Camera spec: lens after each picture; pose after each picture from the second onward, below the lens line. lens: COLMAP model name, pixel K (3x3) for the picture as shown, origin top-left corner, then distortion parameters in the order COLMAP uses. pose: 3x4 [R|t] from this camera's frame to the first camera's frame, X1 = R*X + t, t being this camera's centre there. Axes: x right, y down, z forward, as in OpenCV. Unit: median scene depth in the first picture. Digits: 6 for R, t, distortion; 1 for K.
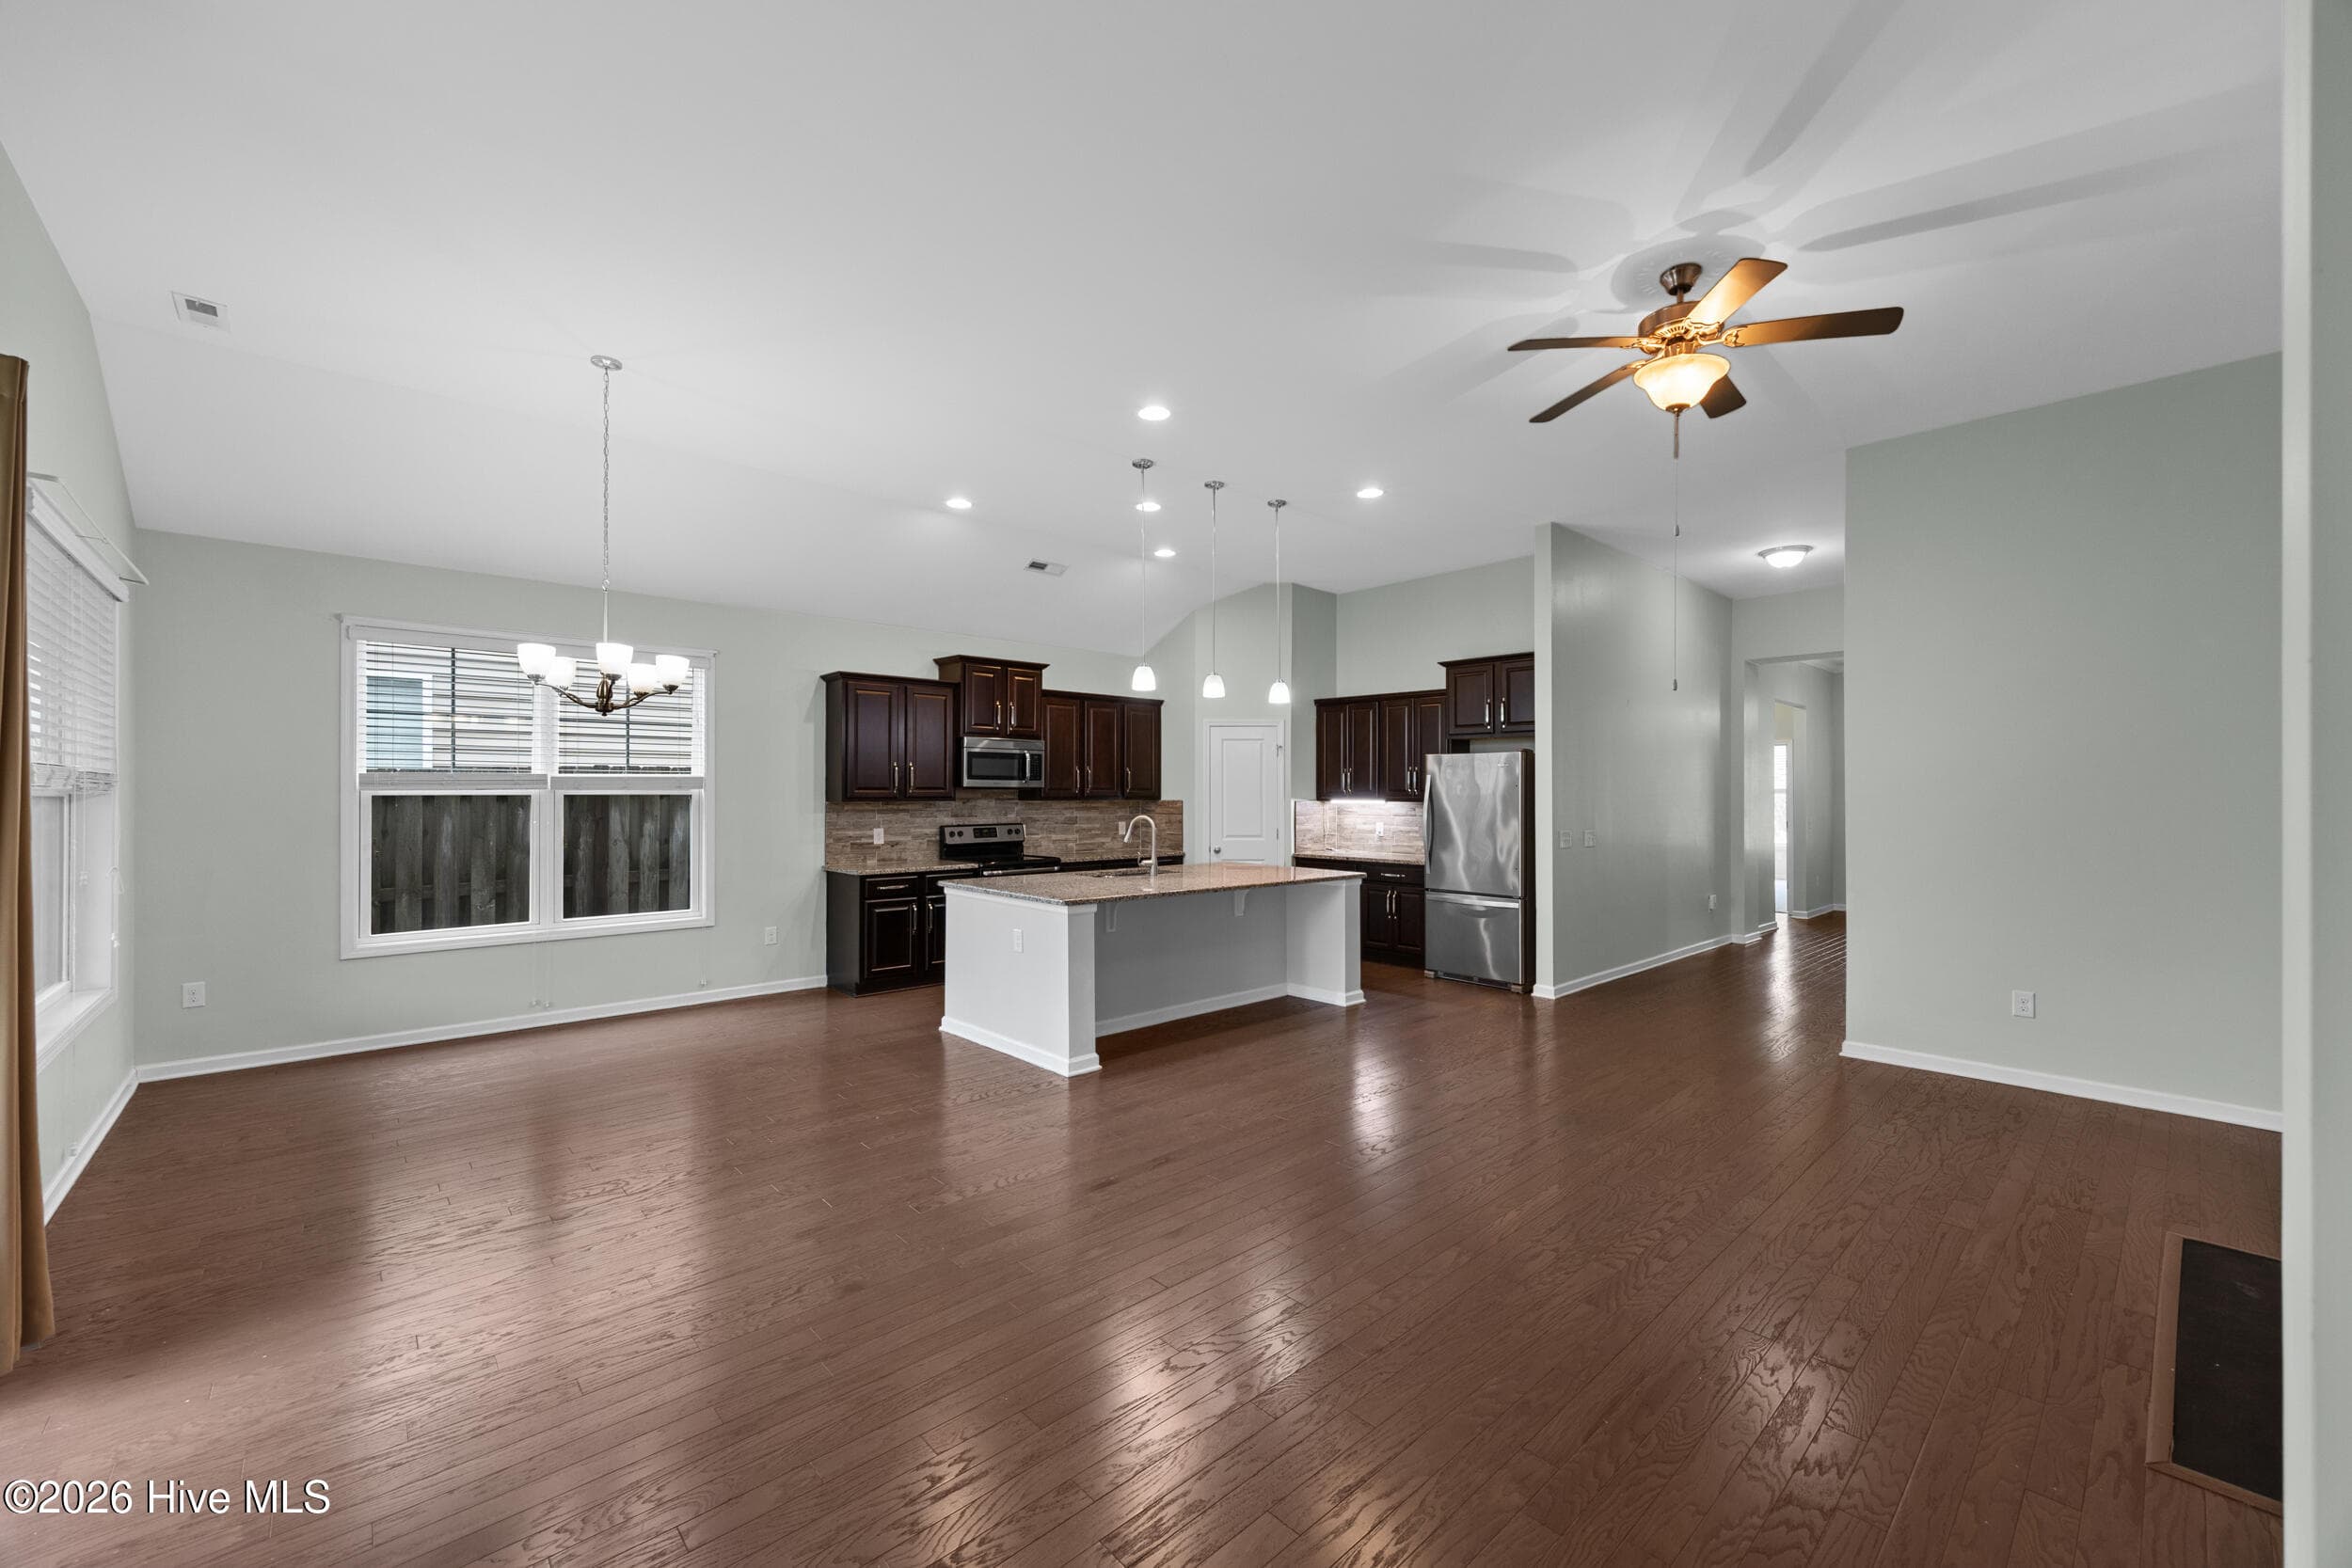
lens RADIAL K [[926.1, 0, 1169.7], [0, 926.1, 790.7], [0, 0, 1]] dist [-0.000313, -0.000206]
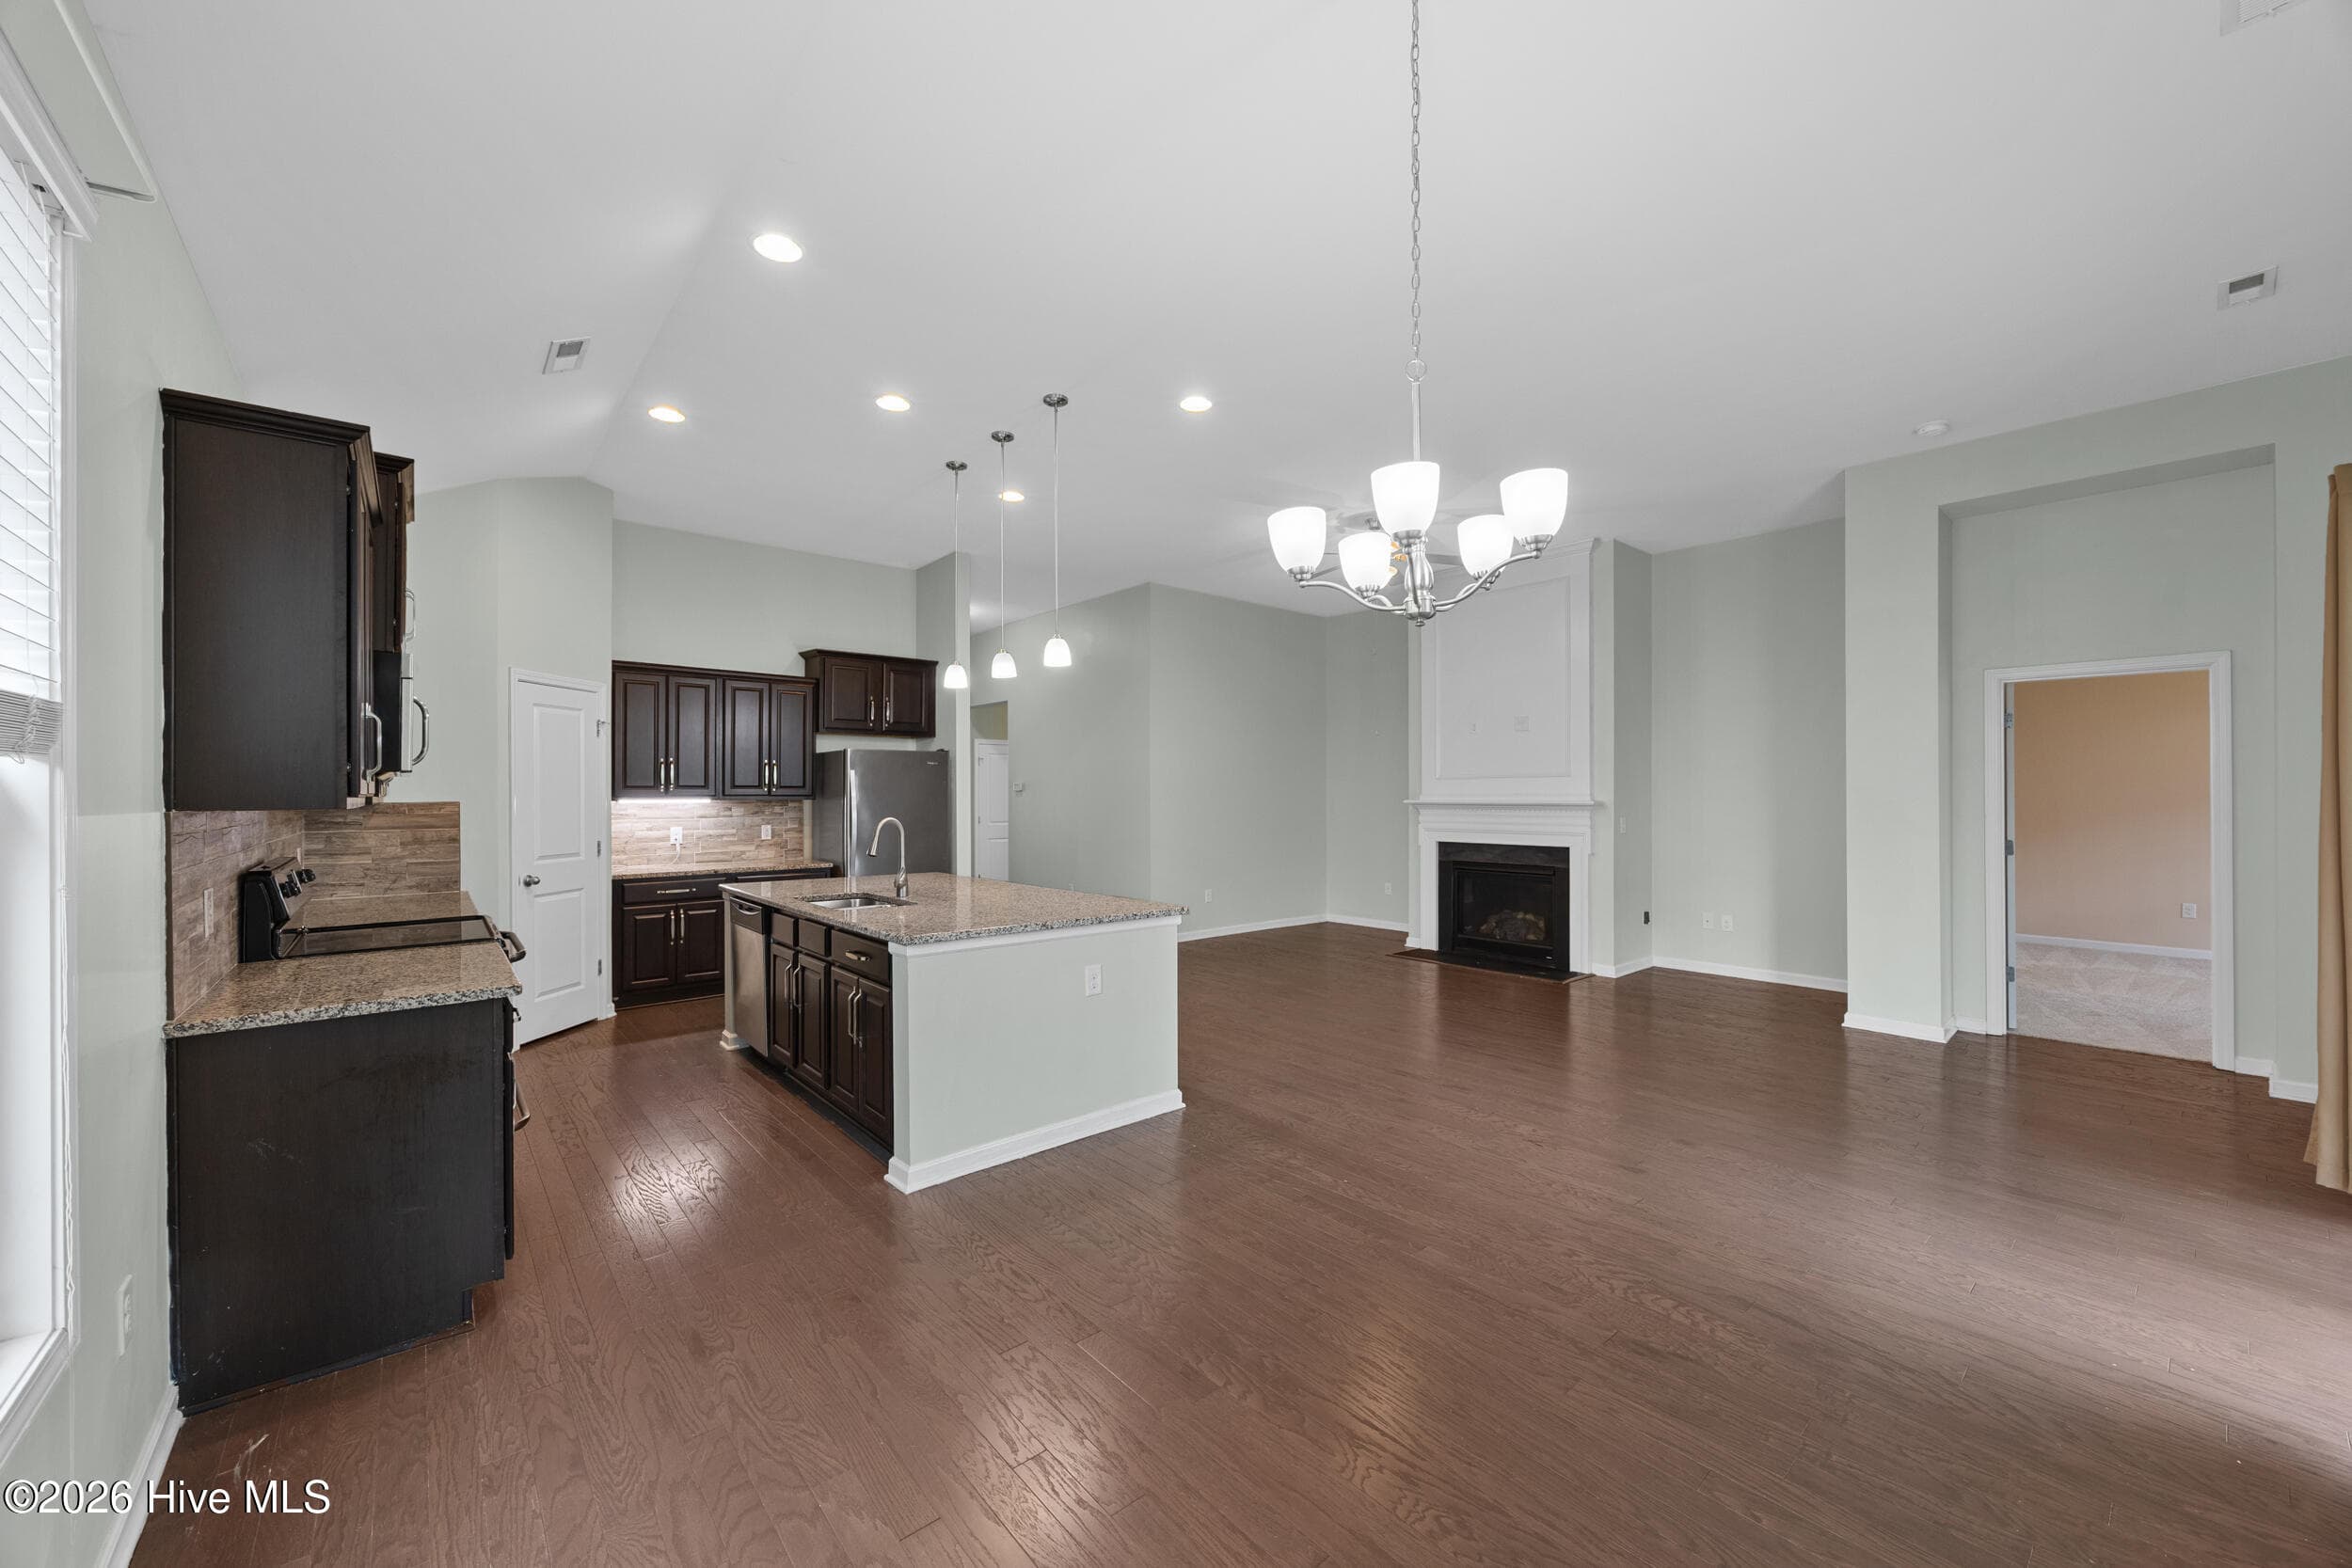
lens RADIAL K [[903.1, 0, 1188.9], [0, 903.1, 788.4], [0, 0, 1]] dist [0.000650, 0.000103]
pose [[0.013180, 0.006432, 0.999892, -0.686013], [-0.001025, 0.999979, -0.006419, 0.006967], [-0.999913, -0.000940, 0.013186, 0.692363]]
